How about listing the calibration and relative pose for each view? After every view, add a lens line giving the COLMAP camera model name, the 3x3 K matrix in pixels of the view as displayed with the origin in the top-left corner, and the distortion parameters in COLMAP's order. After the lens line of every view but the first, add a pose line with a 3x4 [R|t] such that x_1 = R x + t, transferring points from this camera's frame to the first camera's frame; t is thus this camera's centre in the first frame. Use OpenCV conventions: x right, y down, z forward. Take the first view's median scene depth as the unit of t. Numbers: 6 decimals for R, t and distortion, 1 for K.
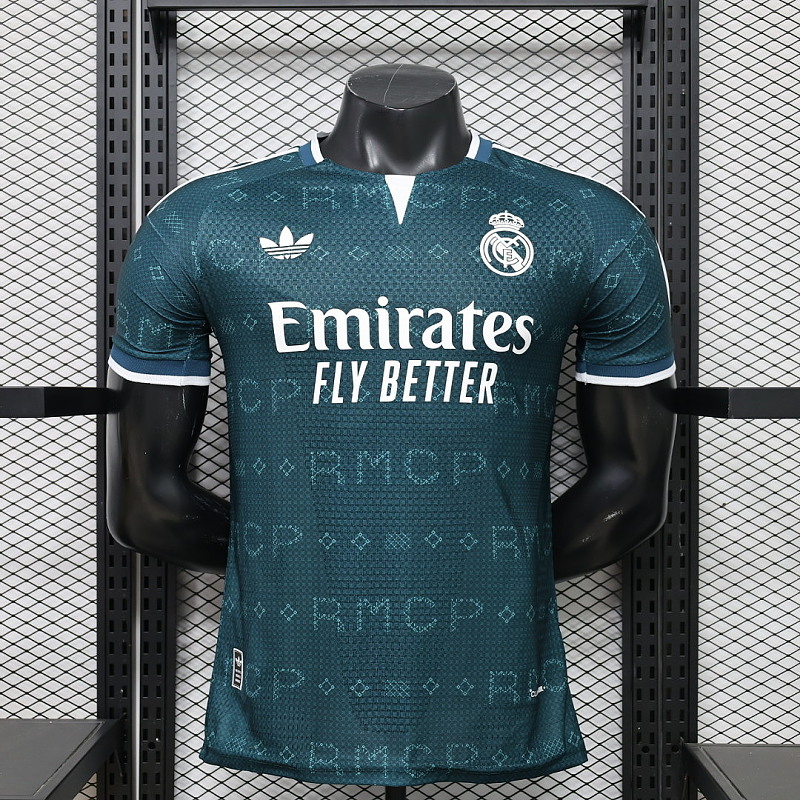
lens RADIAL K [[1367.8, 0, 400.0], [0, 1367.8, 400.0], [0, 0, 1]] dist [-0.021203, -0.036295]
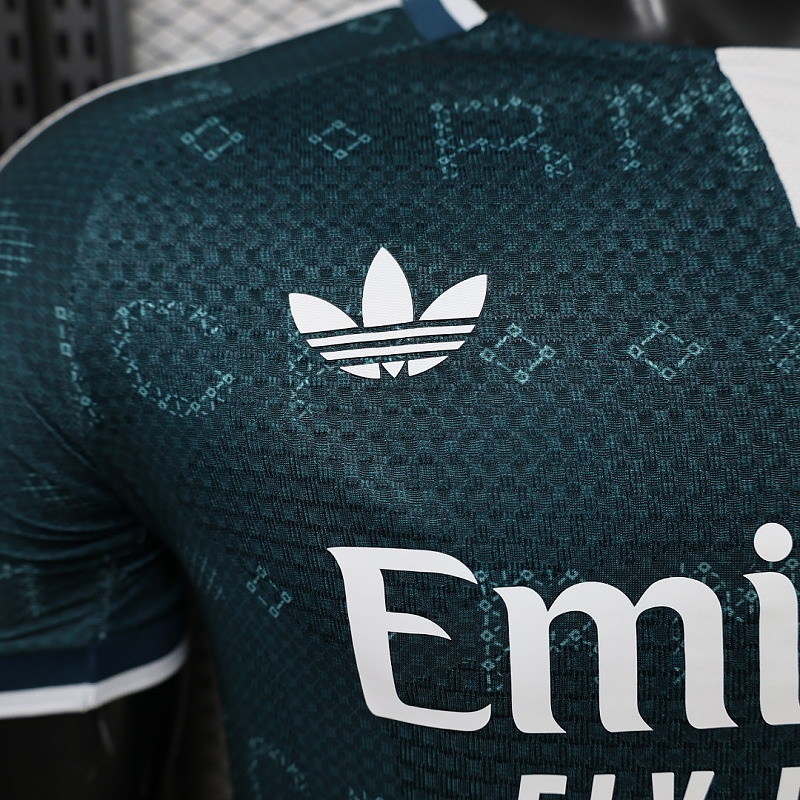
lens RADIAL K [[838.3, 0, 387.5], [0, 838.3, 400.1], [0, 0, 1]] dist [-0.007050, 0.023581]
pose [[0.999205, -0.020862, -0.033977, -0.078178], [0.025337, 0.990233, 0.137098, -0.120903], [0.030785, -0.137849, 0.989975, 0.837213]]
